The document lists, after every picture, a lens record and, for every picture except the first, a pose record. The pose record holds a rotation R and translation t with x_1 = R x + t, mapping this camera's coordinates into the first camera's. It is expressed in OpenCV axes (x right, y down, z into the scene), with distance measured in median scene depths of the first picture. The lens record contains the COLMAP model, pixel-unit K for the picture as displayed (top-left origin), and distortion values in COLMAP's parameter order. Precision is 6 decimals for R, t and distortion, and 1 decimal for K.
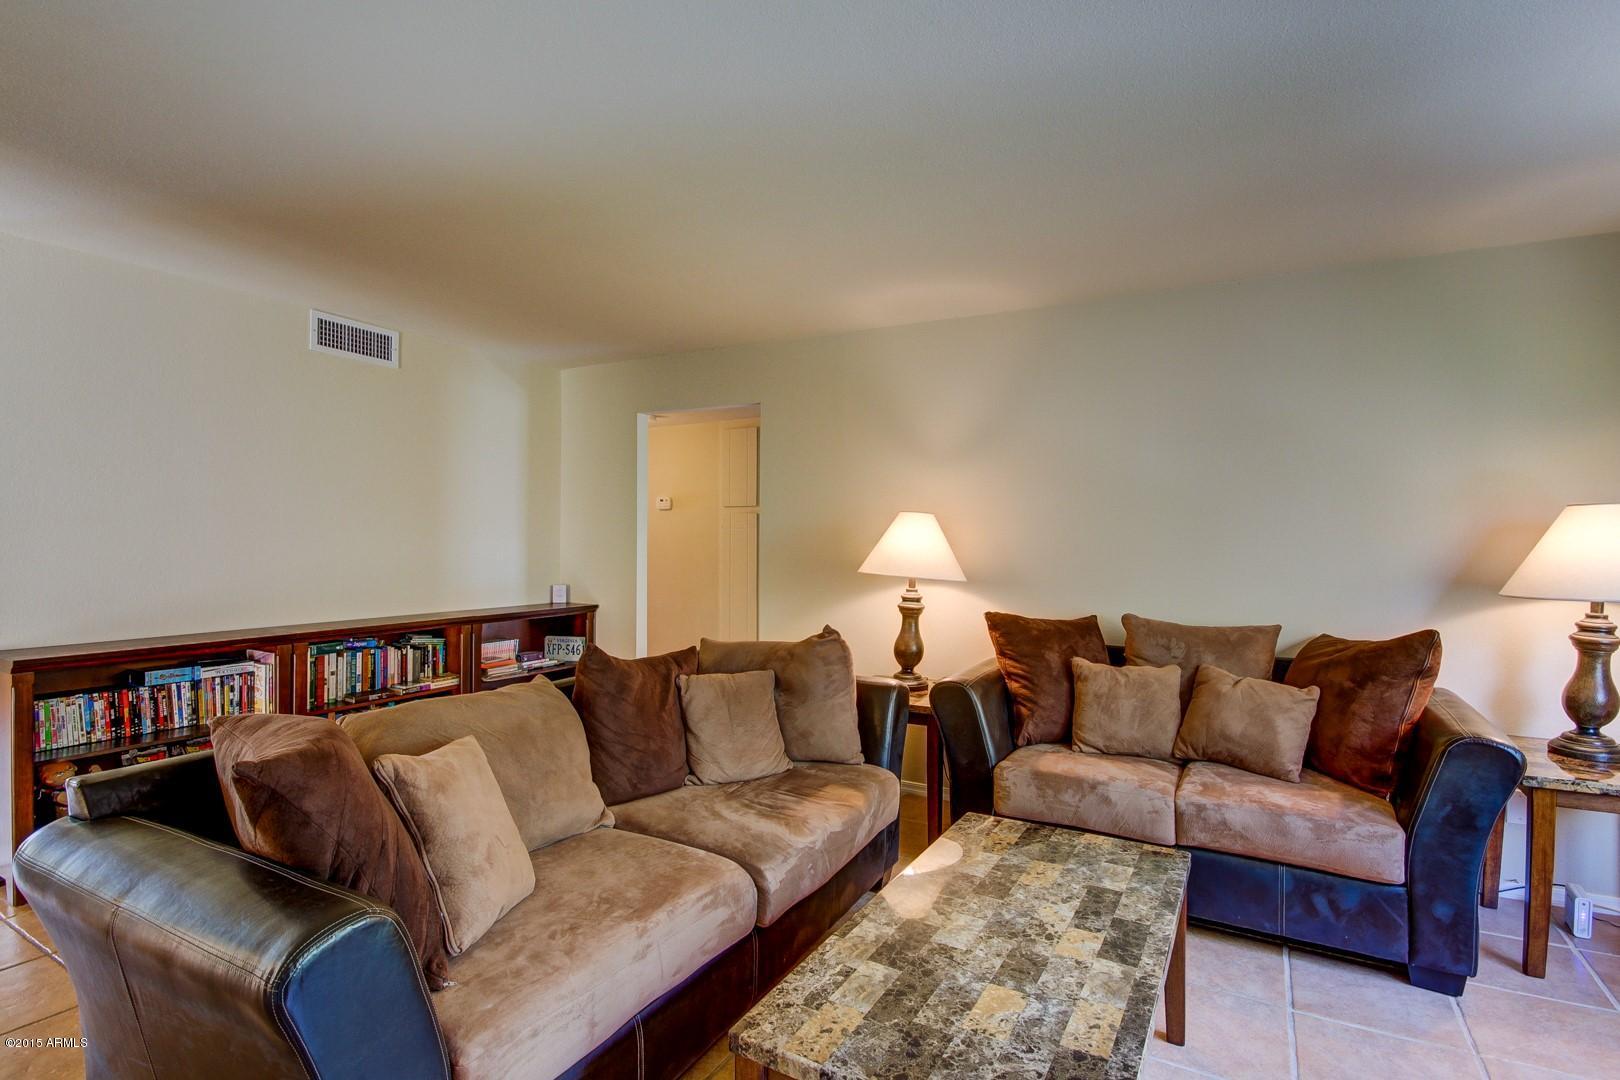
lens RADIAL K [[788.9, 0, 810.0], [0, 788.9, 540.0], [0, 0, 1]] dist [0.012896, -0.000833]
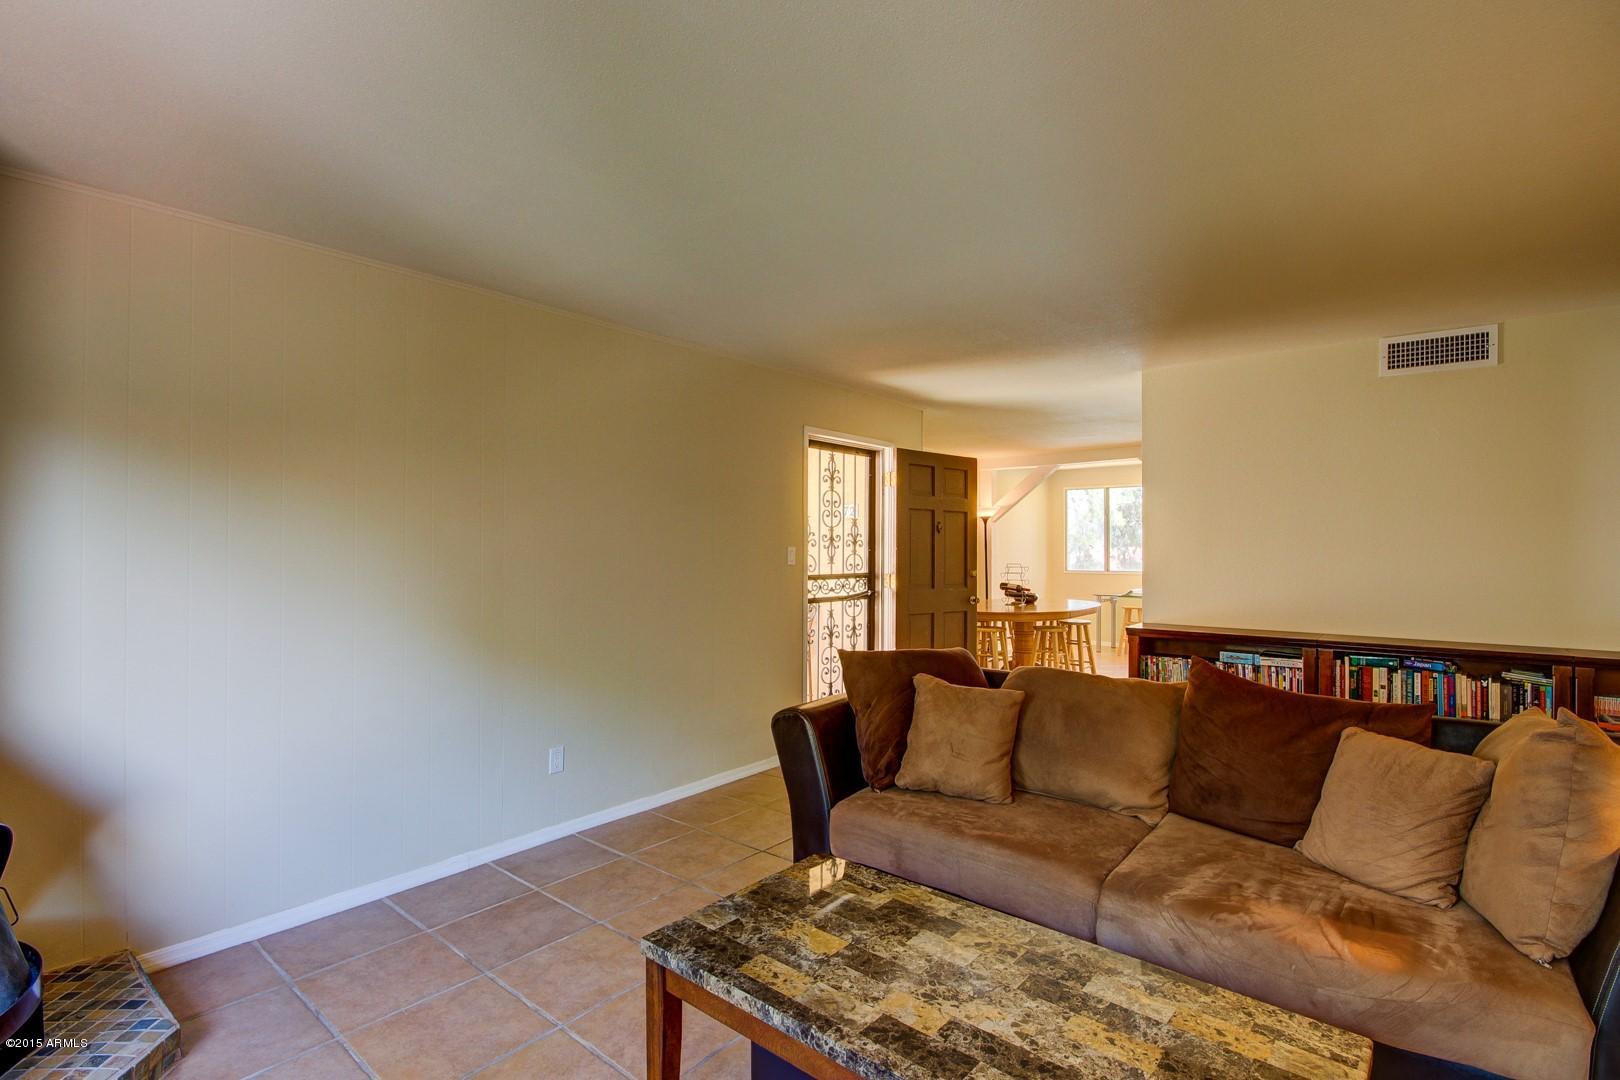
lens RADIAL K [[765.9, 0, 800.9], [0, 765.9, 541.2], [0, 0, 1]] dist [-0.001958, -0.000495]
pose [[-0.203799, -0.020137, -0.978806, 0.702854], [-0.005659, 0.999796, -0.019390, 0.002934], [0.978996, 0.001588, -0.203871, 0.611971]]
